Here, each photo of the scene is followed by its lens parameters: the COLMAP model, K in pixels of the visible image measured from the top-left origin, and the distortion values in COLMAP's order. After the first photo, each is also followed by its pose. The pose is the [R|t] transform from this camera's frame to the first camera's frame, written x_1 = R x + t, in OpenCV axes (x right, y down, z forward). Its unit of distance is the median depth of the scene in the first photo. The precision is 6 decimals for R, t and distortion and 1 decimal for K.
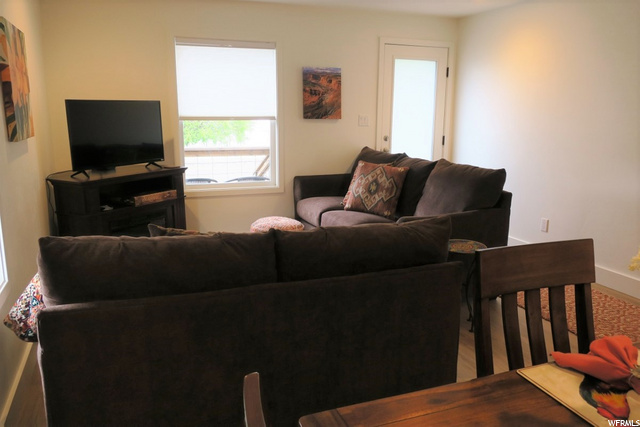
lens RADIAL K [[505.1, 0, 323.5], [0, 505.1, 215.4], [0, 0, 1]] dist [-0.002768, 0.022035]
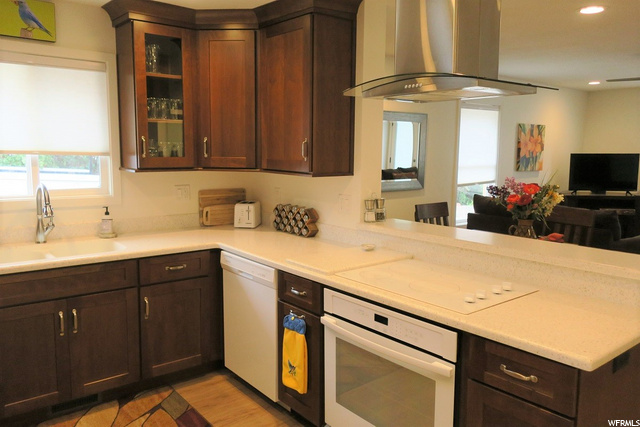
lens RADIAL K [[505.1, 0, 318.6], [0, 505.1, 214.6], [0, 0, 1]] dist [-0.002768, 0.022035]
pose [[0.309003, 0.119061, -0.943579, 0.752075], [-0.201640, 0.977780, 0.057344, 0.061844], [0.929440, 0.172544, 0.326145, -0.355072]]
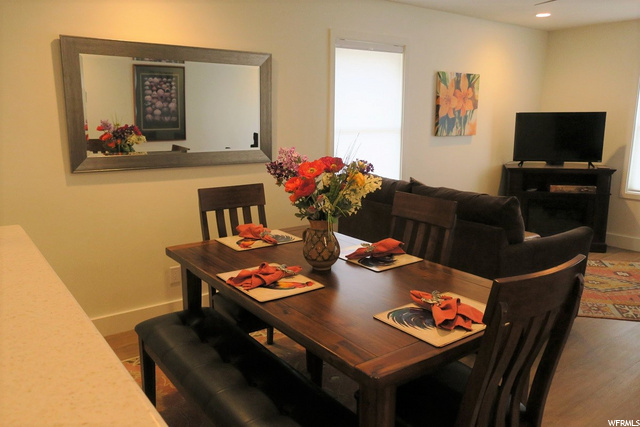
lens RADIAL K [[505.1, 0, 325.3], [0, 505.1, 215.0], [0, 0, 1]] dist [-0.002768, 0.022035]
pose [[0.276423, 0.185766, -0.942911, 0.564111], [-0.200764, 0.970655, 0.132375, -0.013524], [0.939832, 0.152711, 0.305607, 0.043157]]
